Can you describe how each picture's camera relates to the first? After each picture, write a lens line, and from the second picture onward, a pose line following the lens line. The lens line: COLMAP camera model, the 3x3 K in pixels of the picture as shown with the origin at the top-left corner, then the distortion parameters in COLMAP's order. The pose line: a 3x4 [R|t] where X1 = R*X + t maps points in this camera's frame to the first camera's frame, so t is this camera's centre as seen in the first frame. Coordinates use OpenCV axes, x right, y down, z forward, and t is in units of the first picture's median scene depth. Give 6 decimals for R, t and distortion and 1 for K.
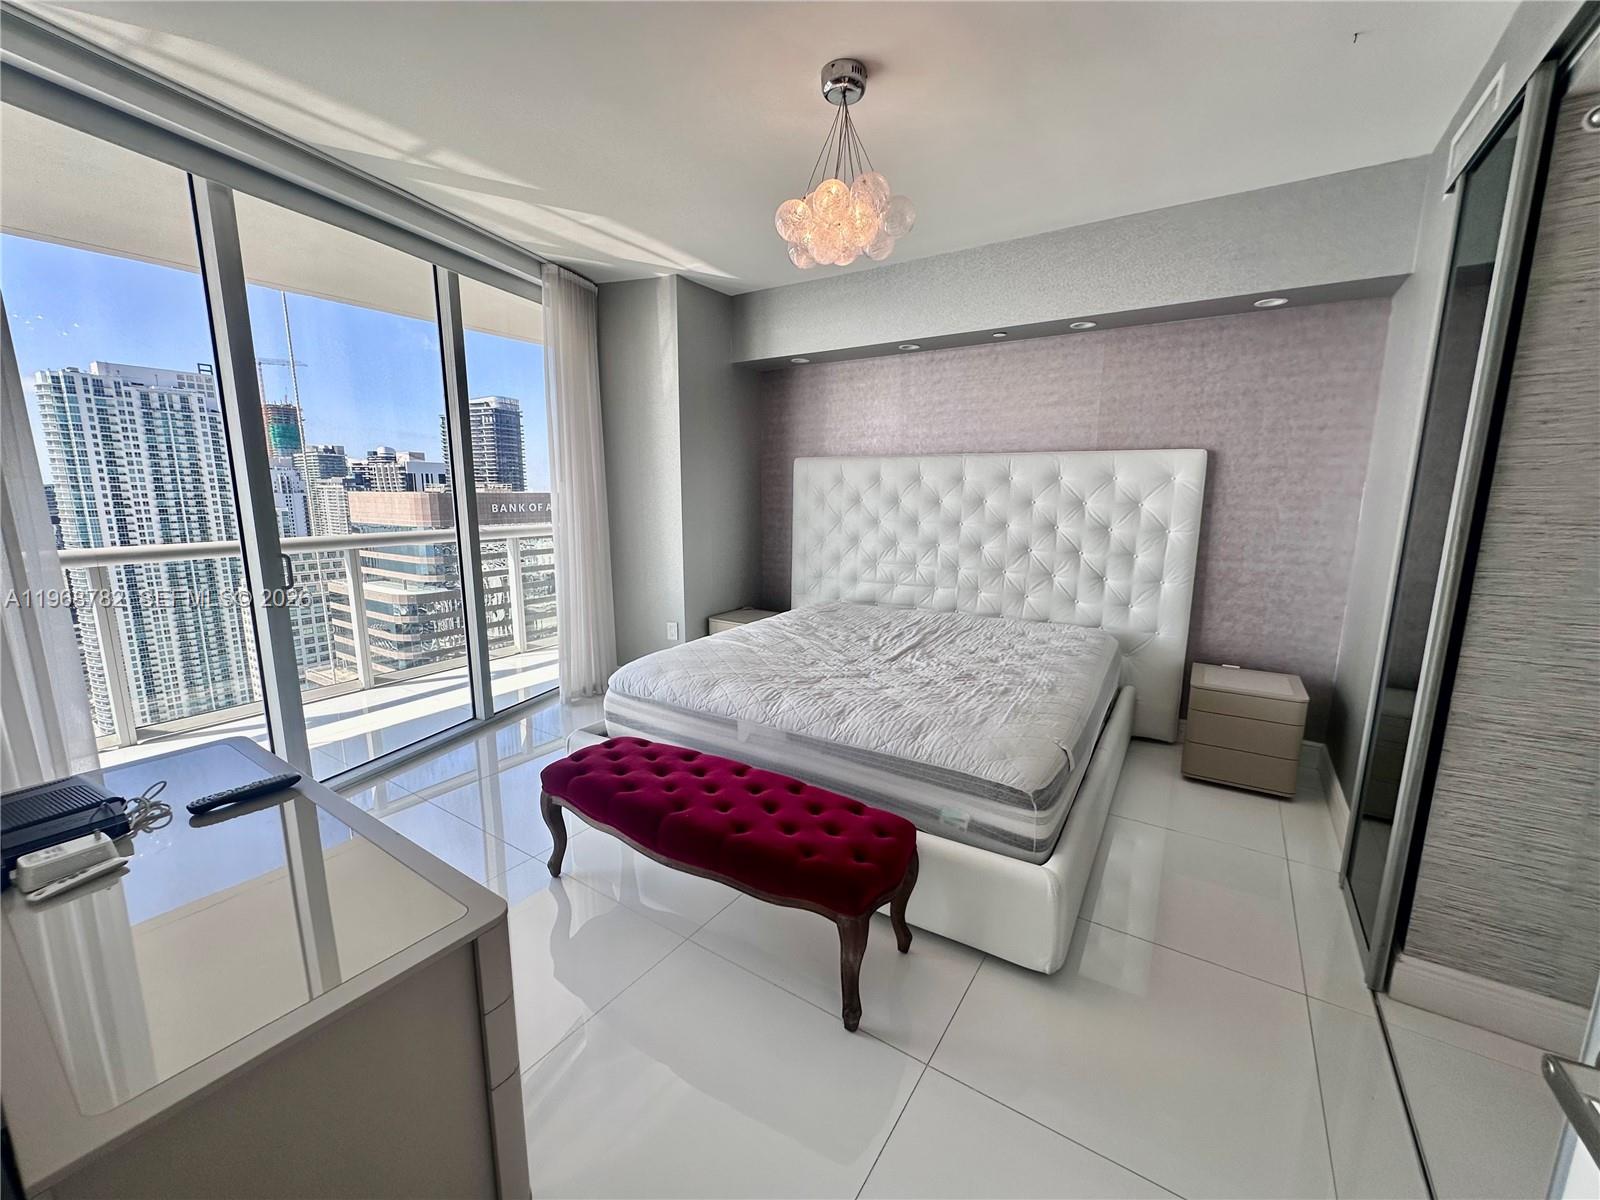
lens RADIAL K [[637.5, 0, 816.1], [0, 637.5, 598.5], [0, 0, 1]] dist [0.000876, 0.000179]
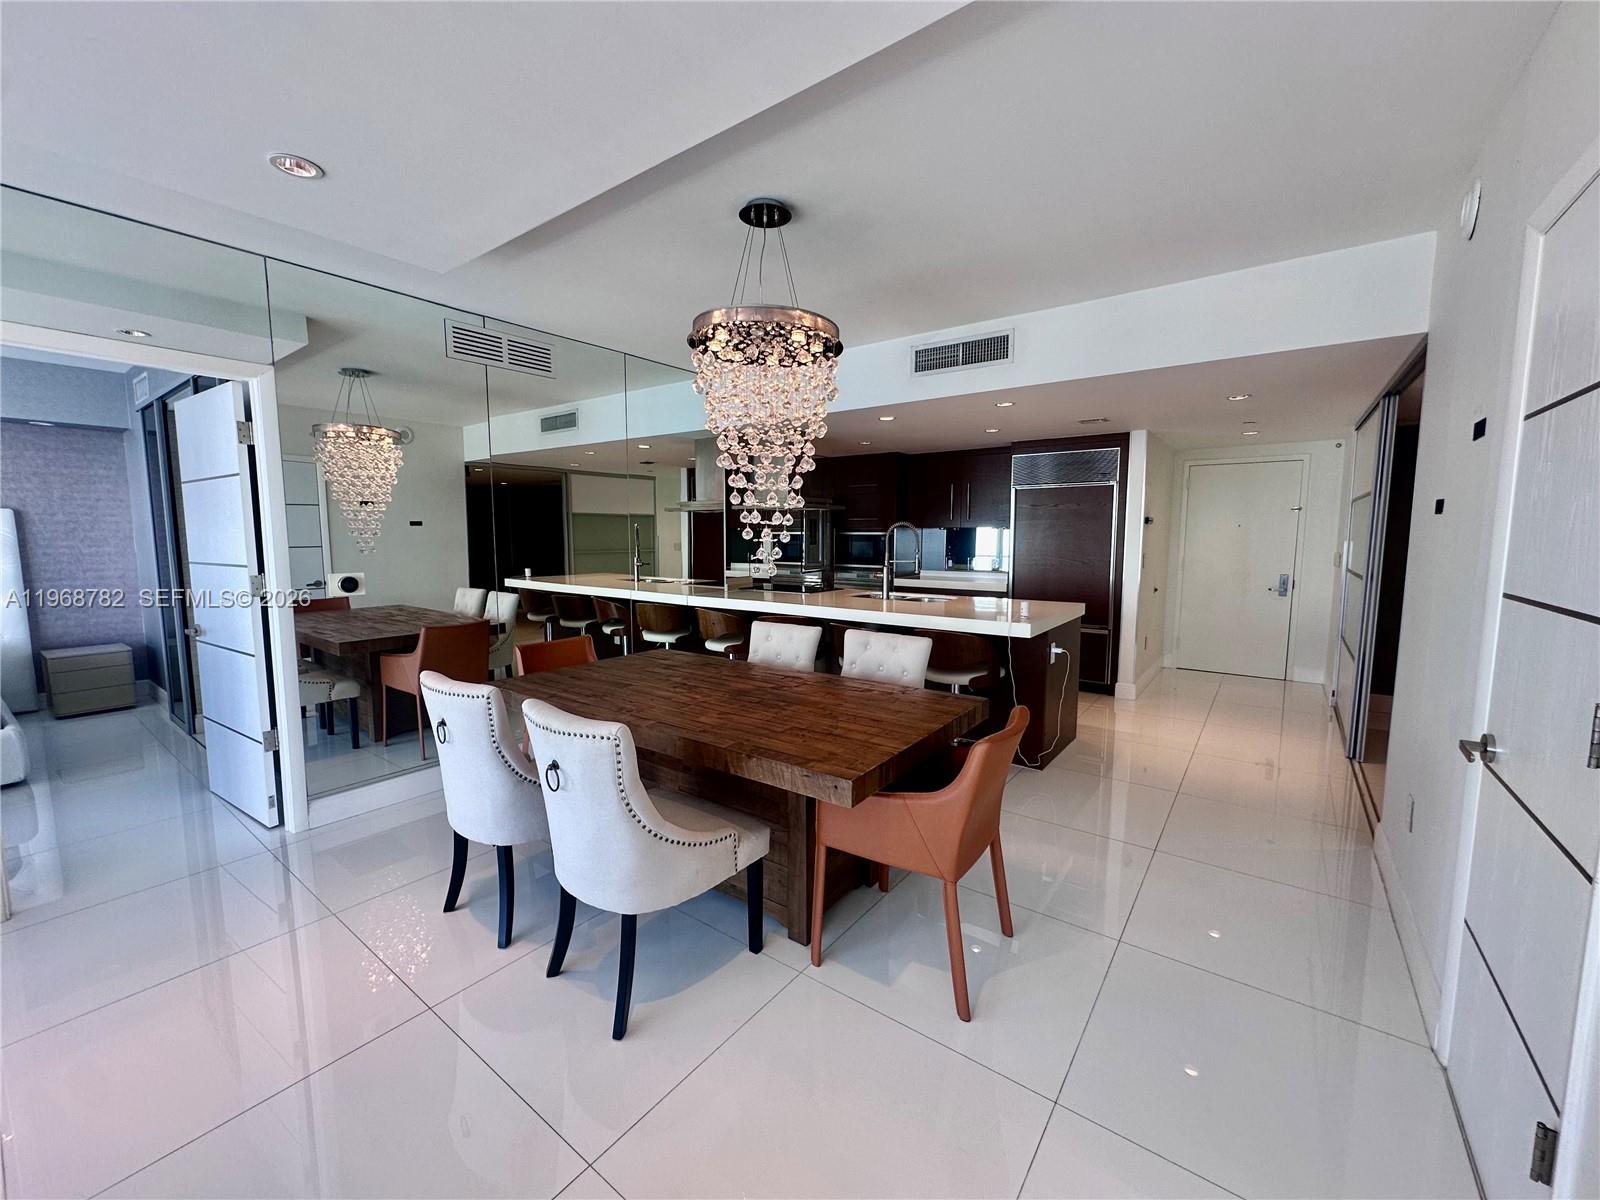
lens RADIAL K [[637.5, 0, 796.9], [0, 637.5, 599.7], [0, 0, 1]] dist [0.000876, 0.000179]
pose [[0.063398, -0.109818, 0.991928, -0.340176], [0.171323, 0.980370, 0.097589, 0.062992], [-0.983173, 0.163753, 0.080967, -0.391478]]
